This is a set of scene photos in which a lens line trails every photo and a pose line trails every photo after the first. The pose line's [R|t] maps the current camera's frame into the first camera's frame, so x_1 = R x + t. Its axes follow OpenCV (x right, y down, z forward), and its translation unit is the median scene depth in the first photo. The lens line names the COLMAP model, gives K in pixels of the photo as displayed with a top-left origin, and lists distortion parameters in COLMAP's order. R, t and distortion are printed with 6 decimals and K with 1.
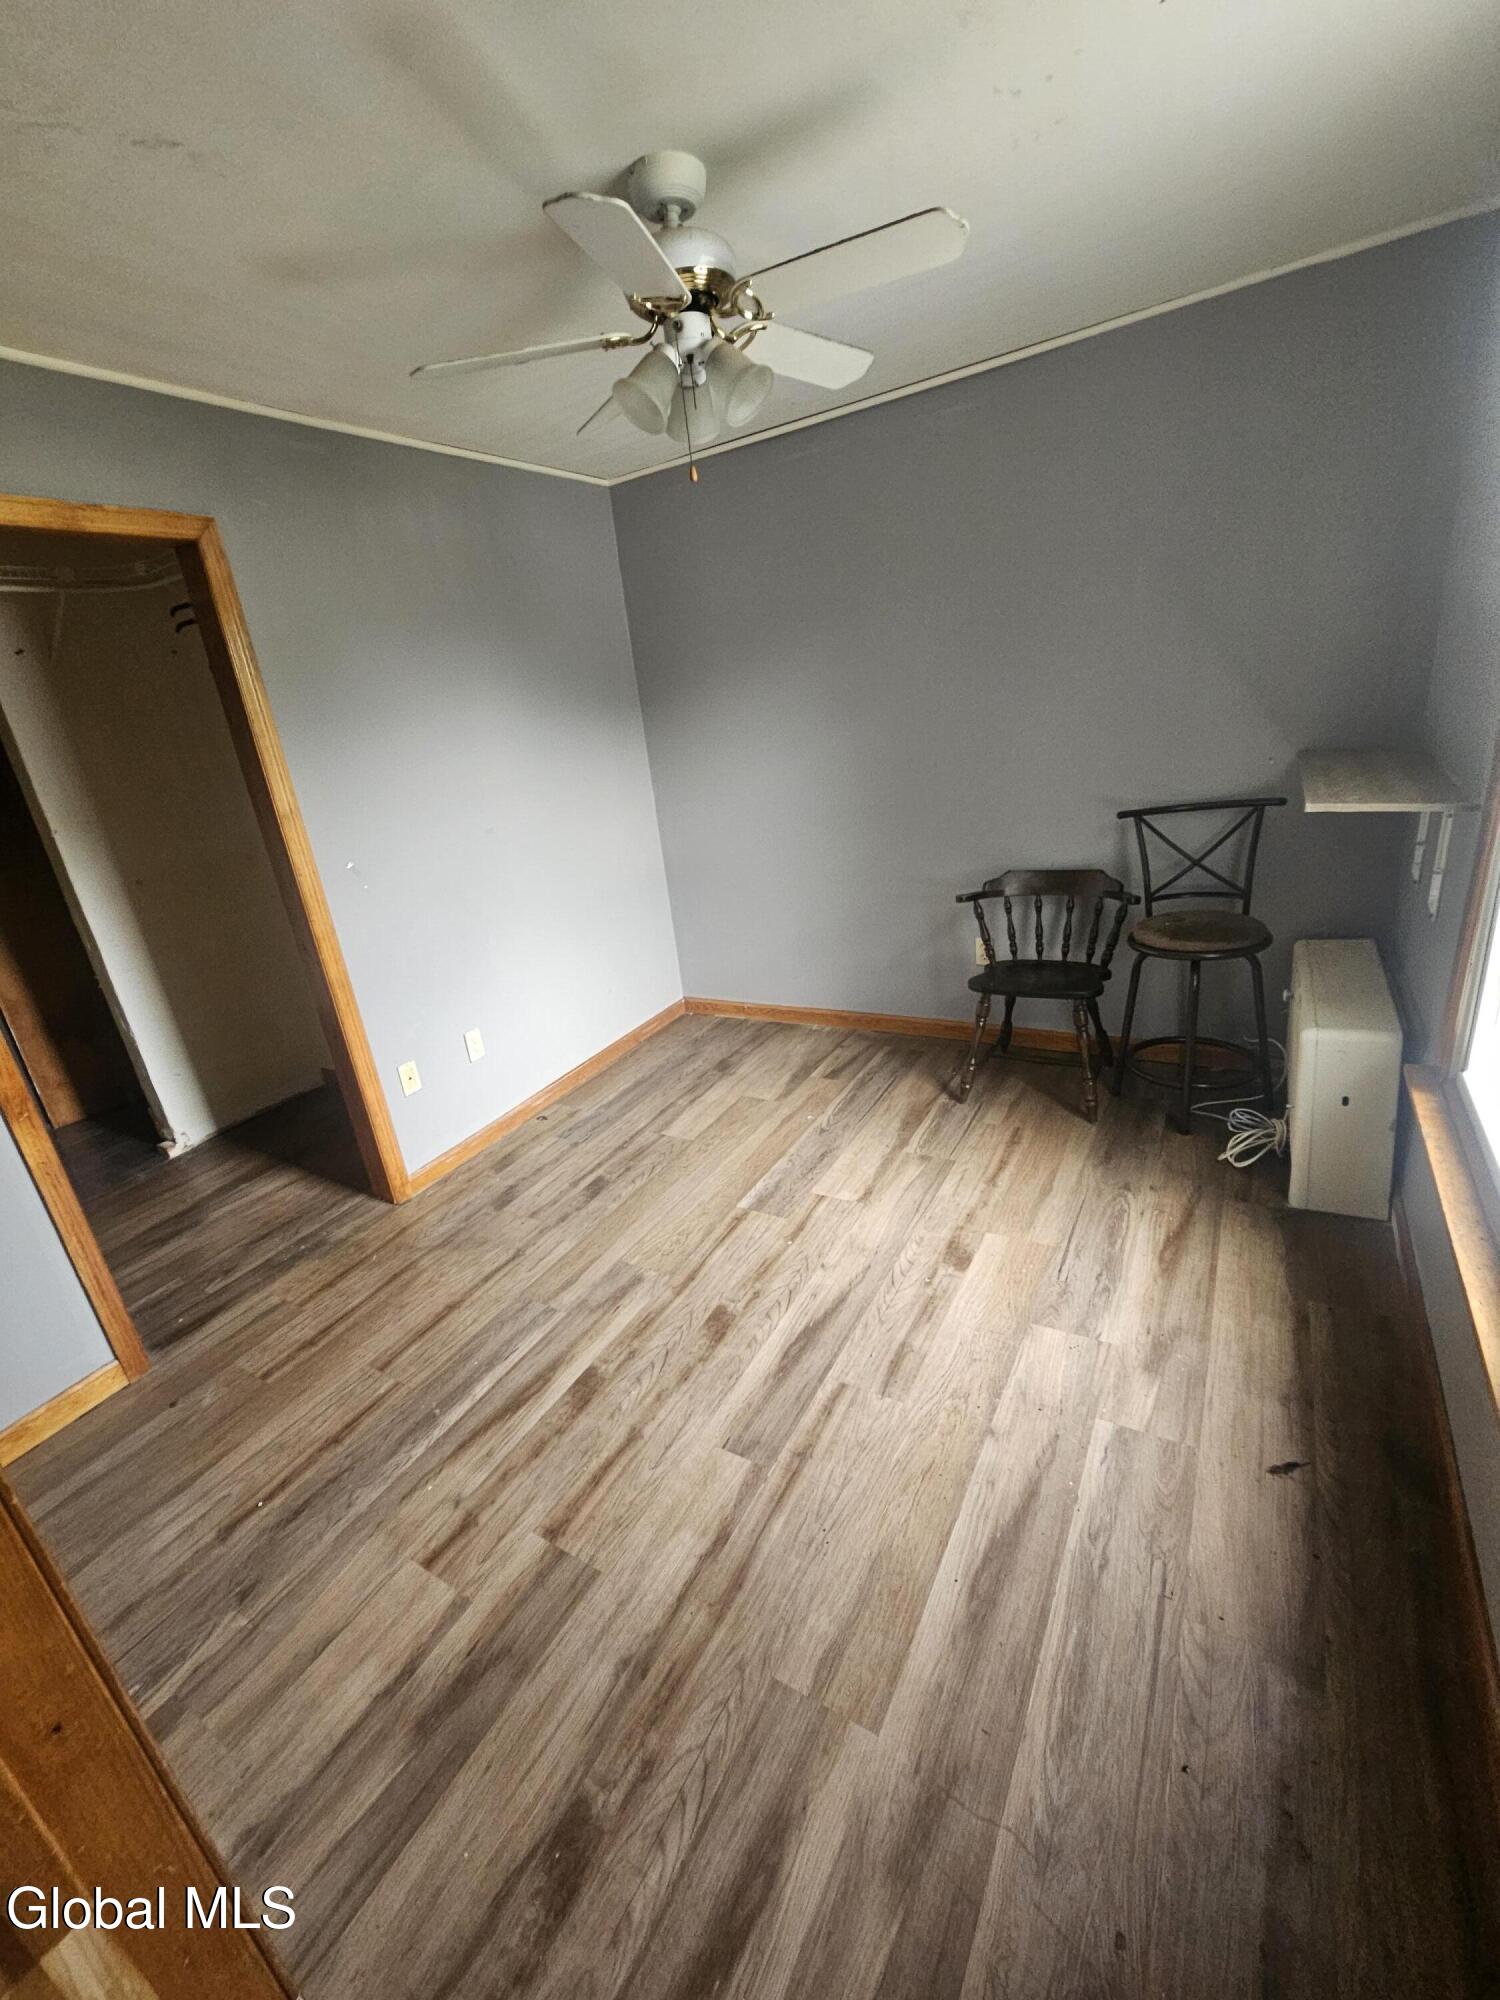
lens RADIAL K [[805.1, 0, 742.4], [0, 805.1, 1011.5], [0, 0, 1]] dist [-0.002924, -0.000922]
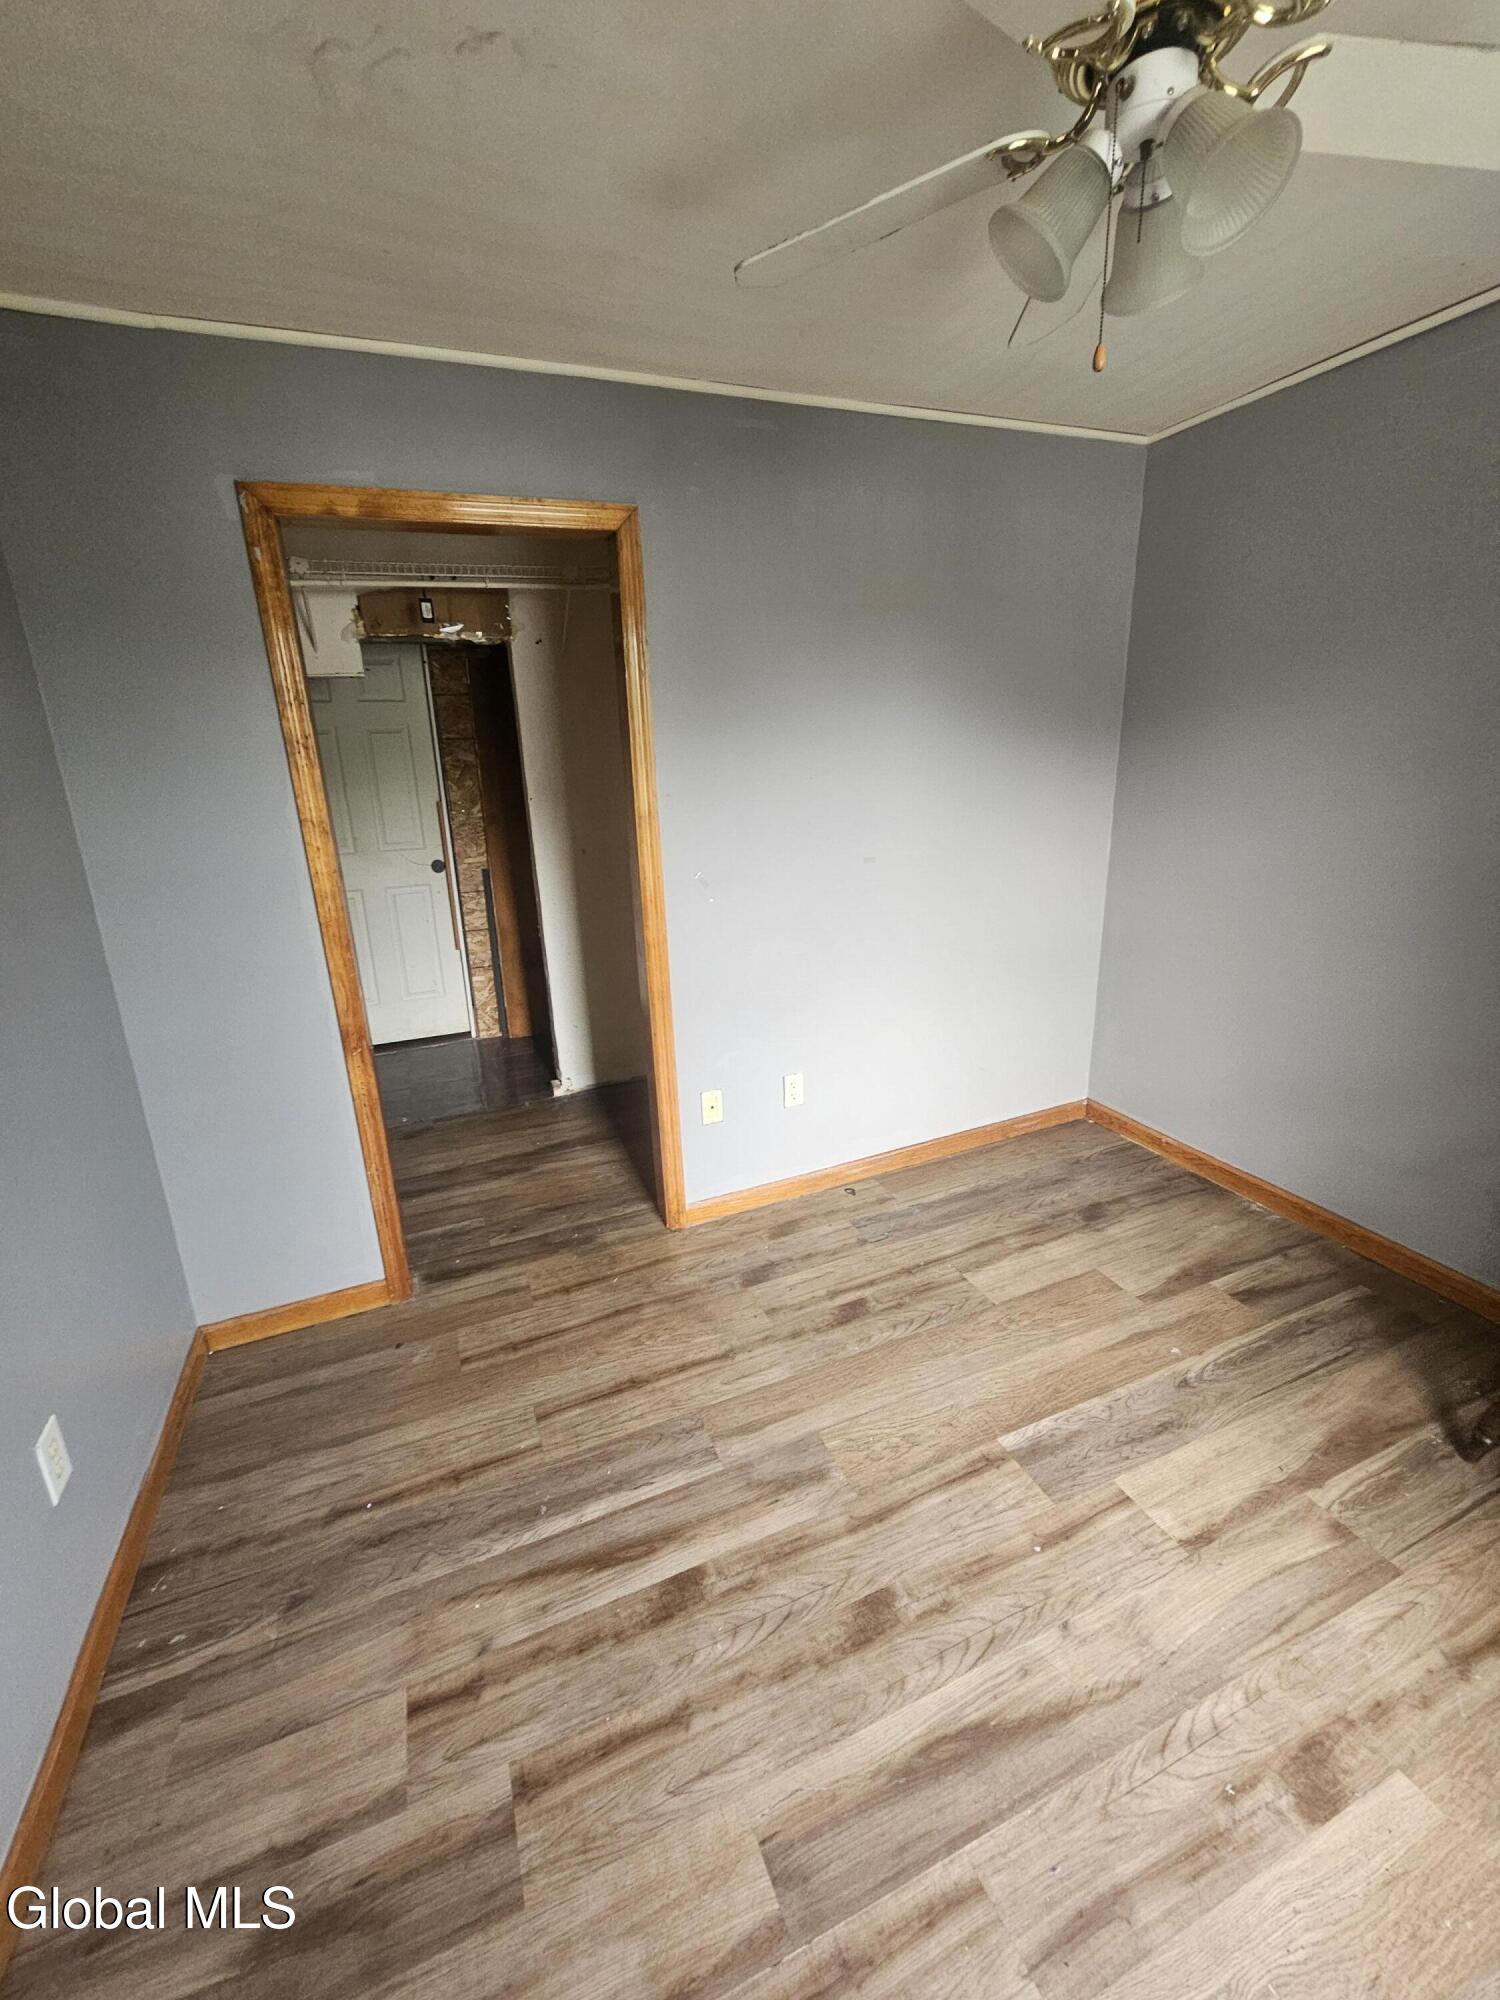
lens RADIAL K [[805.1, 0, 760.3], [0, 805.1, 1000.3], [0, 0, 1]] dist [-0.002924, -0.000922]
pose [[0.803715, 0.256519, -0.536880, 0.116611], [-0.264856, 0.962211, 0.063247, -0.130088], [0.532816, 0.091363, 0.841285, 0.287580]]
